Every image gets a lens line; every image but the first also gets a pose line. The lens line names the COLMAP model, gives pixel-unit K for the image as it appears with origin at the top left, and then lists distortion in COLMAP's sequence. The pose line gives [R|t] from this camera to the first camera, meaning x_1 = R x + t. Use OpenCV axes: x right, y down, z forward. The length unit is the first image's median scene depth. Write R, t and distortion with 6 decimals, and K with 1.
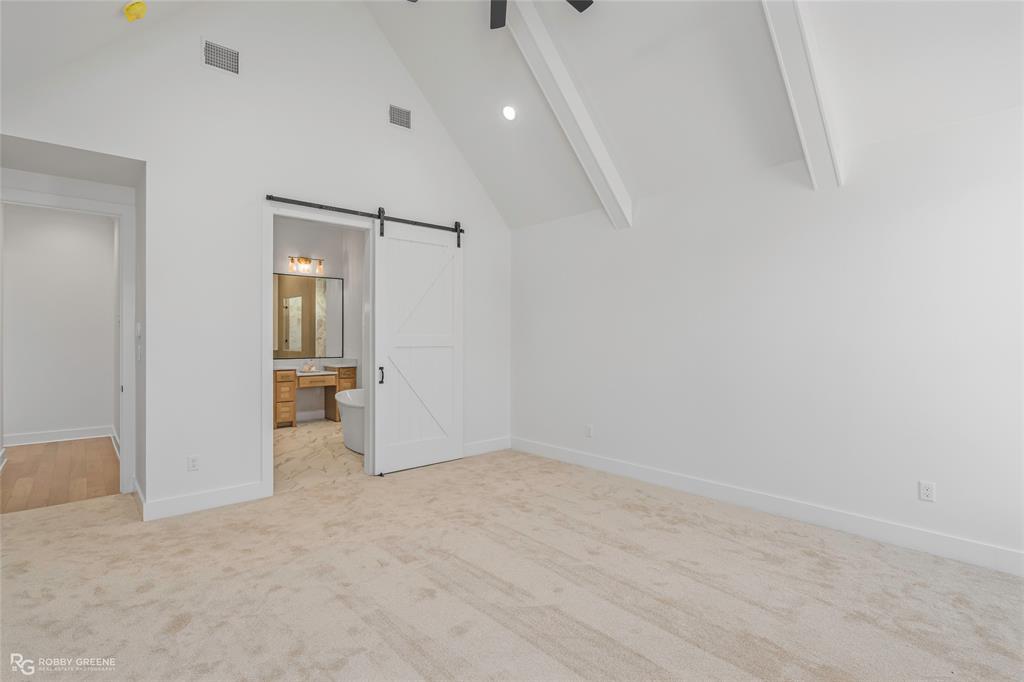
lens RADIAL K [[496.5, 0, 510.4], [0, 496.5, 342.1], [0, 0, 1]] dist [-0.005532, 0.002520]
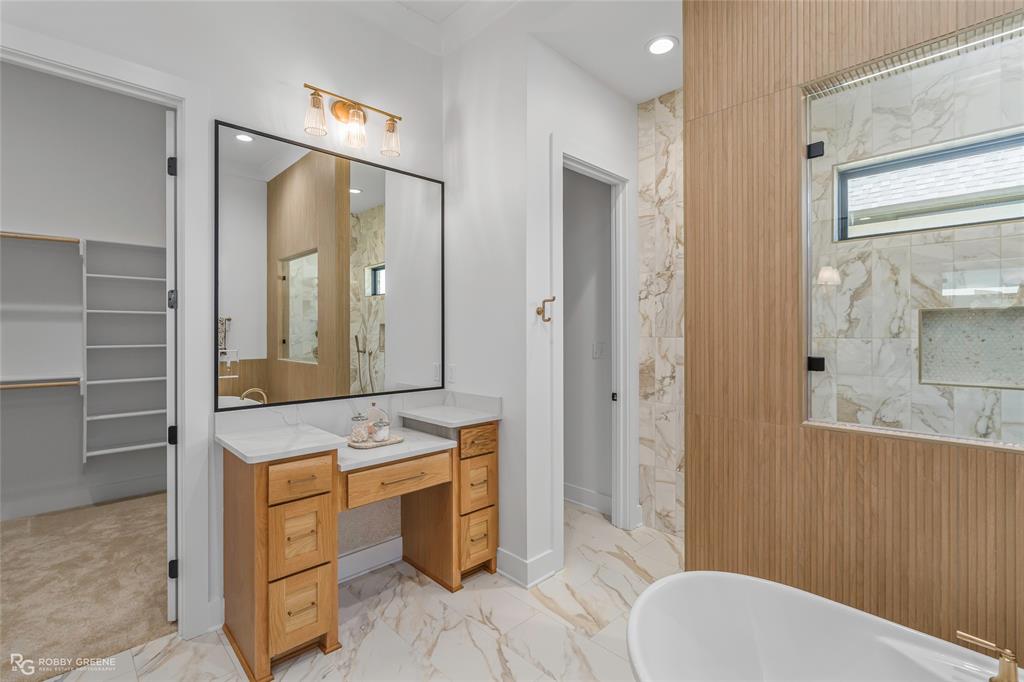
lens RADIAL K [[473.9, 0, 507.0], [0, 473.9, 338.8], [0, 0, 1]] dist [-0.004942, 0.000894]
pose [[0.999367, 0.000246, 0.035573, -0.318063], [-0.000240, 1.000000, -0.000167, -0.007343], [-0.035573, 0.000159, 0.999367, 0.669447]]
